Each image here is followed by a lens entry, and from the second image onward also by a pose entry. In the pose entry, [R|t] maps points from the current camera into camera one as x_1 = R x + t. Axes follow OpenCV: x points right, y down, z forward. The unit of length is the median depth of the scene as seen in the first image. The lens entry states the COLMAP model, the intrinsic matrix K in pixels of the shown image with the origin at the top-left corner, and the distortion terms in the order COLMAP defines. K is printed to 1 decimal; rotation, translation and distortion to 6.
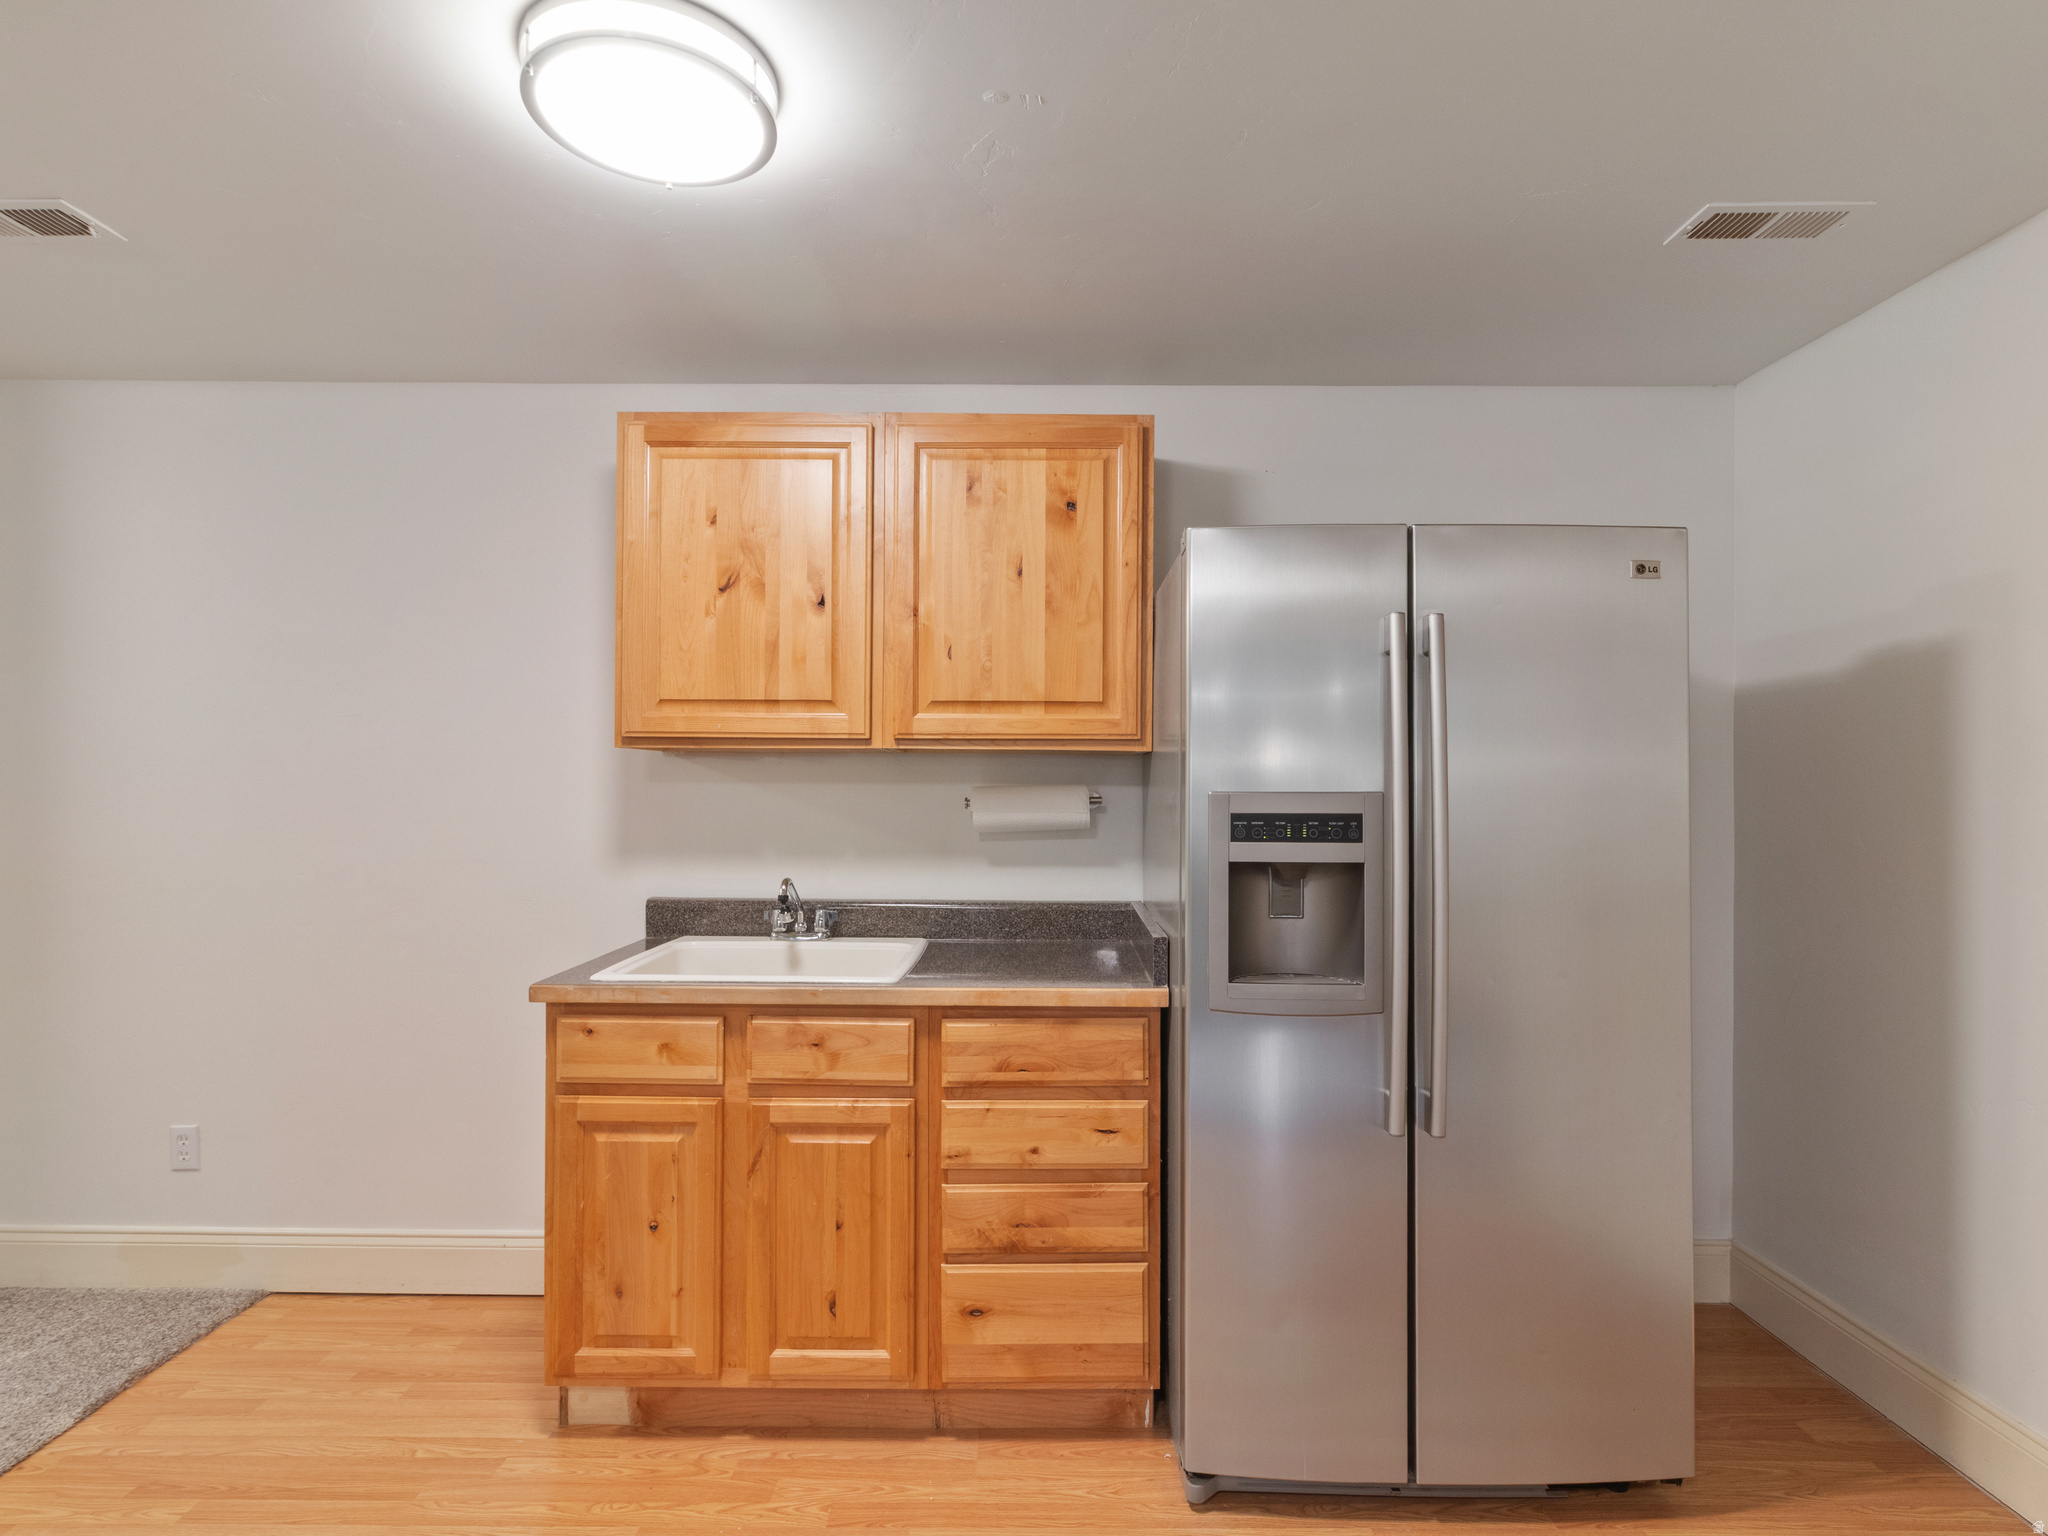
lens RADIAL K [[1072.7, 0, 1027.7], [0, 1072.7, 778.6], [0, 0, 1]] dist [0.001044, 0.002846]
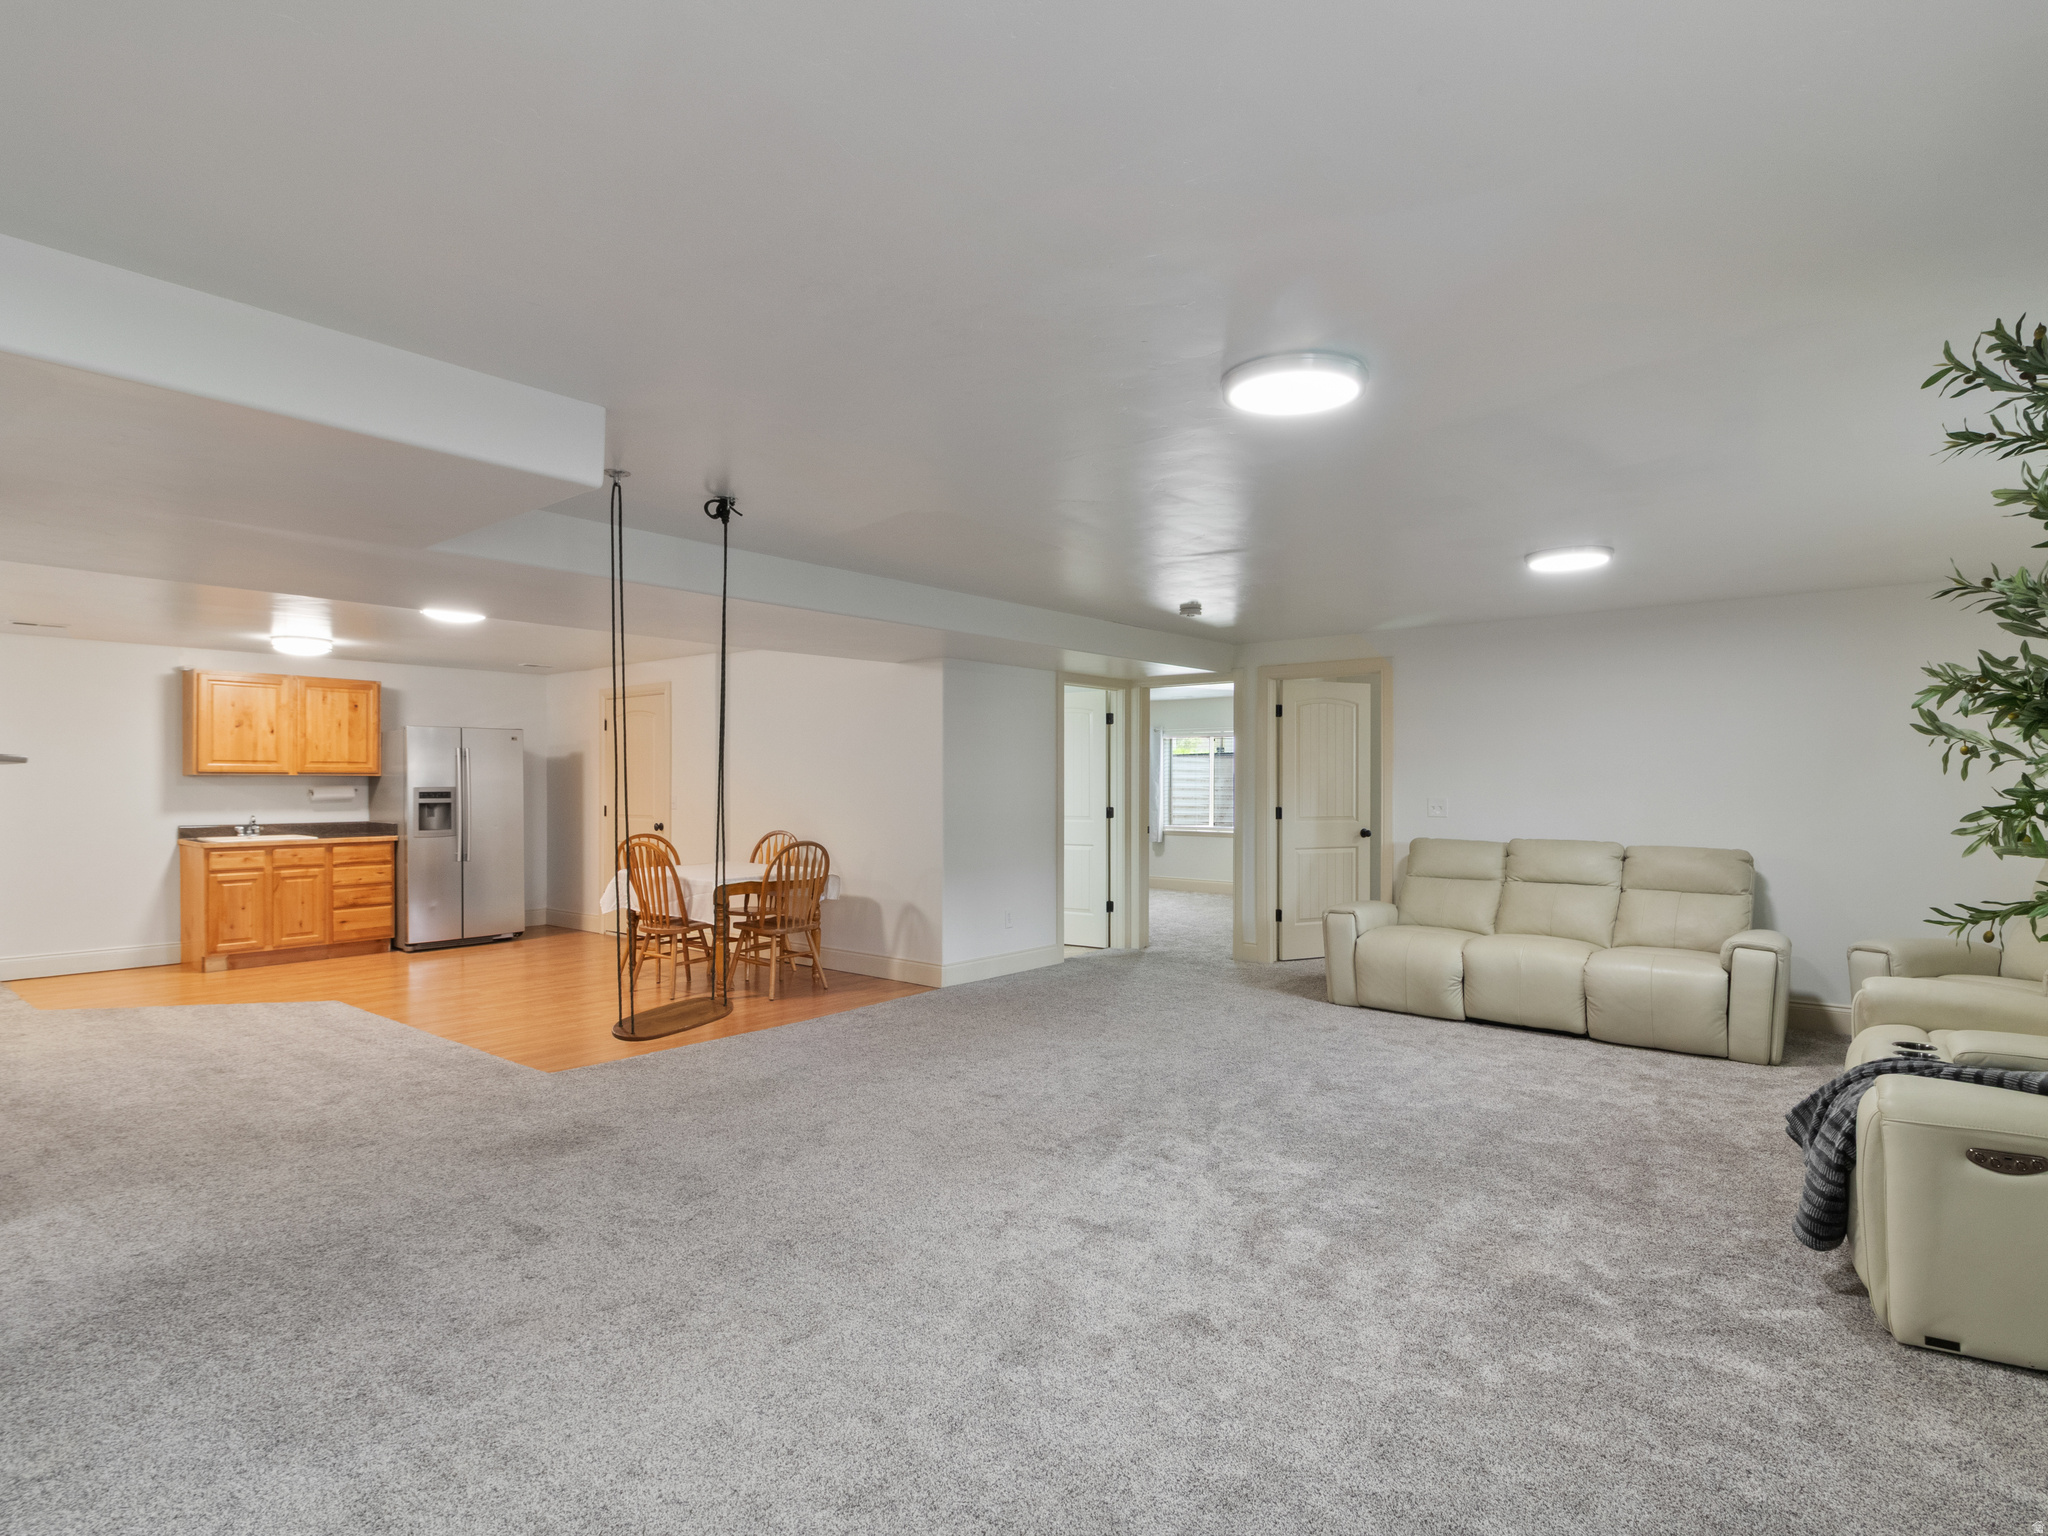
lens RADIAL K [[1072.7, 0, 1030.6], [0, 1072.7, 784.2], [0, 0, 1]] dist [0.001044, 0.002846]
pose [[0.624806, -0.006109, 0.780756, -1.518305], [-0.002336, 0.999950, 0.009693, -0.043181], [-0.780776, -0.007881, 0.624761, -3.346851]]
